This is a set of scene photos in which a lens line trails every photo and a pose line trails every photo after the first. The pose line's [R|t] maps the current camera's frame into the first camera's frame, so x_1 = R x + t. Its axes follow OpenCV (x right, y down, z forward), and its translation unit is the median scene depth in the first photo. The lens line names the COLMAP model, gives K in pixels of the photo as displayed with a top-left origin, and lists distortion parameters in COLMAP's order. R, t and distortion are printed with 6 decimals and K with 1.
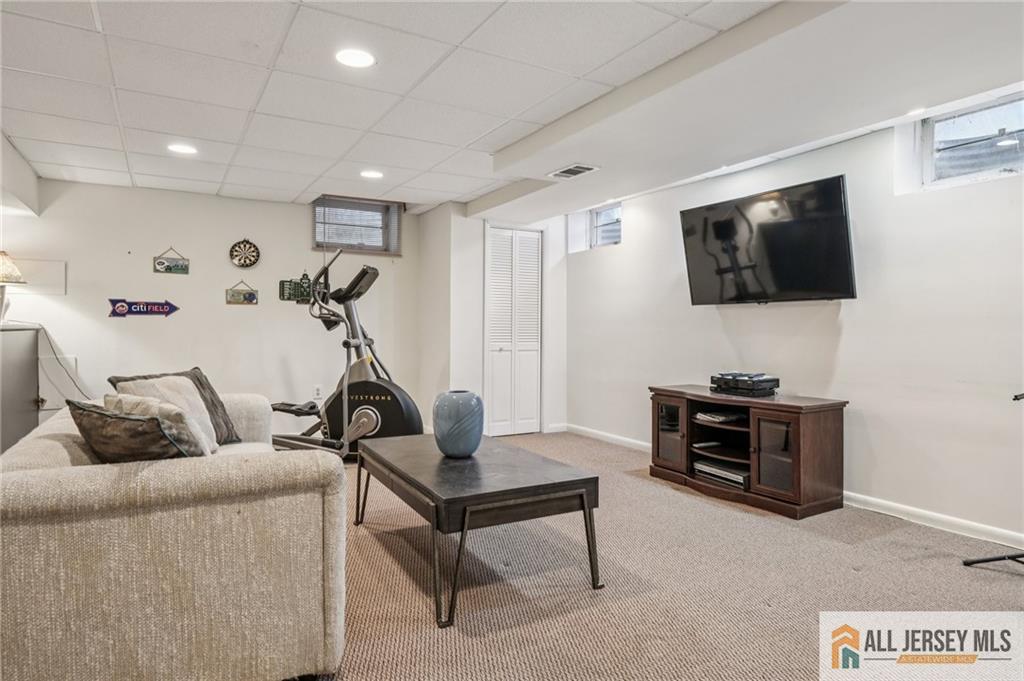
lens RADIAL K [[596.7, 0, 512.0], [0, 596.7, 340.5], [0, 0, 1]] dist [0.025750, 0.000628]
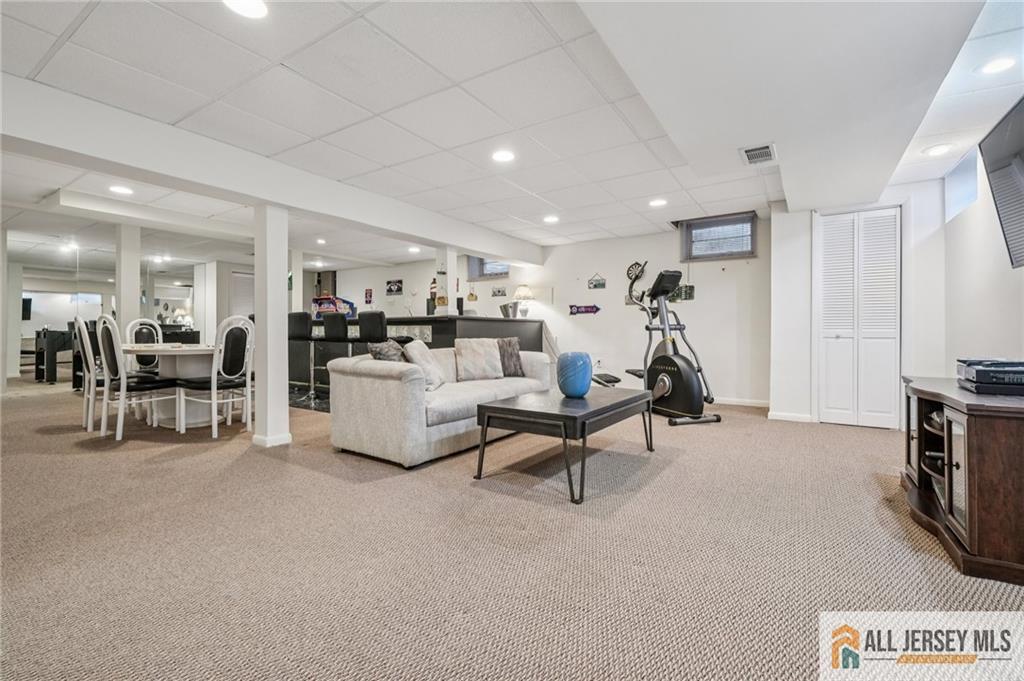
lens RADIAL K [[449.3, 0, 519.4], [0, 449.3, 333.9], [0, 0, 1]] dist [-0.000621, 0.000039]
pose [[0.454747, 0.001521, -0.890620, 0.493429], [-0.017222, 0.999827, -0.007086, 0.031393], [0.890454, 0.018560, 0.454694, 0.234550]]
